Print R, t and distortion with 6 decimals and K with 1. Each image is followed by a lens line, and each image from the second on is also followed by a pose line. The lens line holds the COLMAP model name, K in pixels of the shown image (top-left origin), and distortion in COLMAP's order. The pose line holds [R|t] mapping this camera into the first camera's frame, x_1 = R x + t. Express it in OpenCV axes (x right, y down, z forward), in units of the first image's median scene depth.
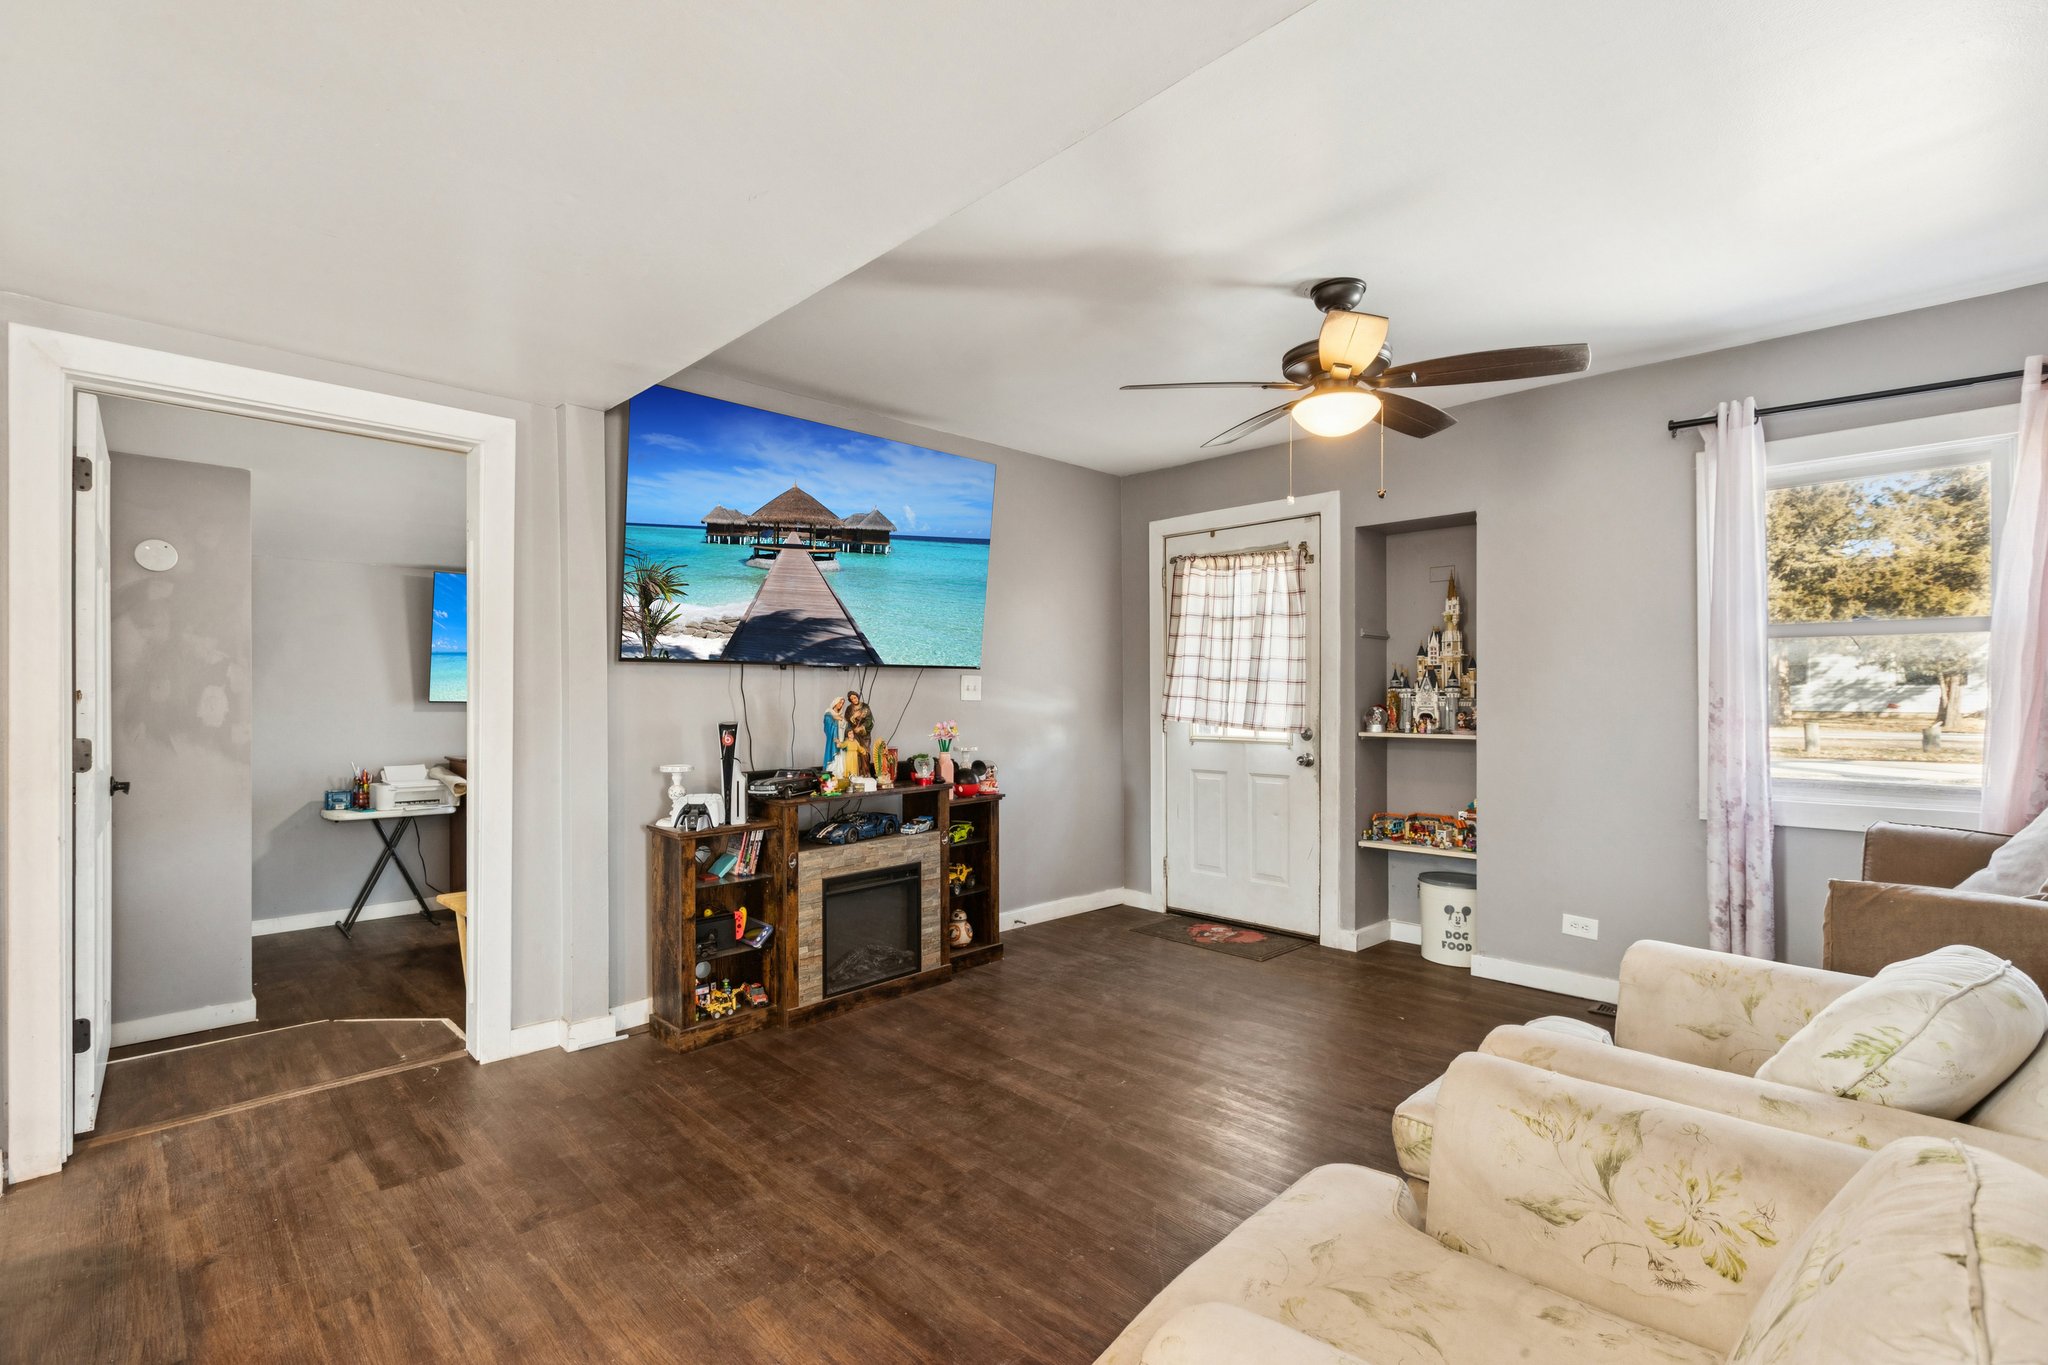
lens RADIAL K [[927.1, 0, 1026.1], [0, 927.1, 689.8], [0, 0, 1]] dist [0.000229, 0.000349]
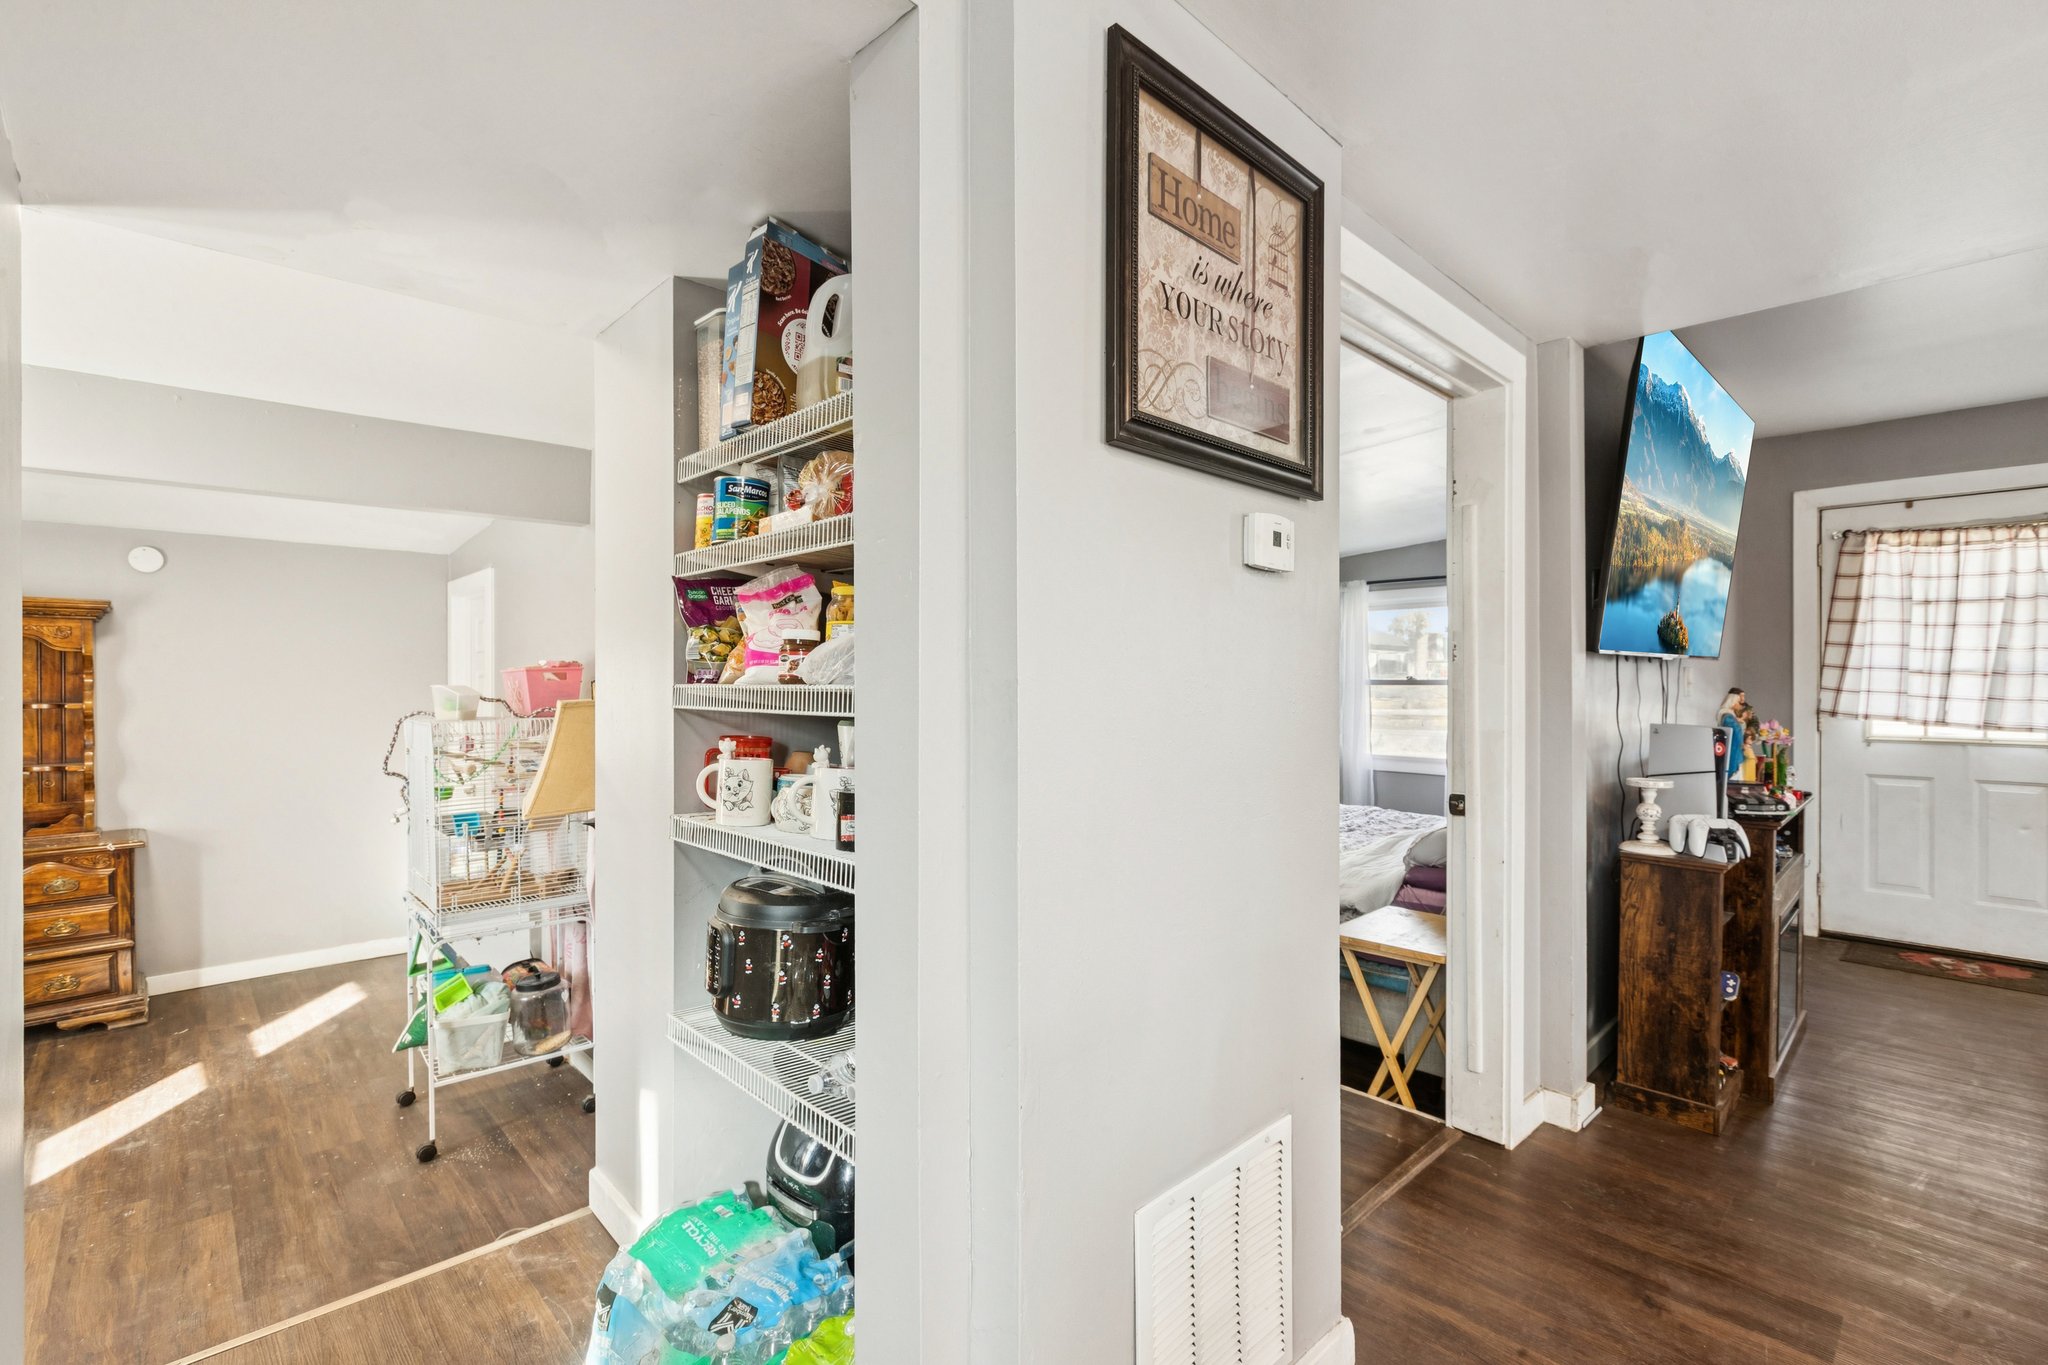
lens RADIAL K [[927.1, 0, 1025.9], [0, 927.1, 679.9], [0, 0, 1]] dist [0.000229, 0.000349]
pose [[0.999863, 0.000490, -0.016521, -0.623814], [-0.000421, 0.999991, 0.004181, -0.006712], [0.016523, -0.004173, 0.999855, 0.114944]]
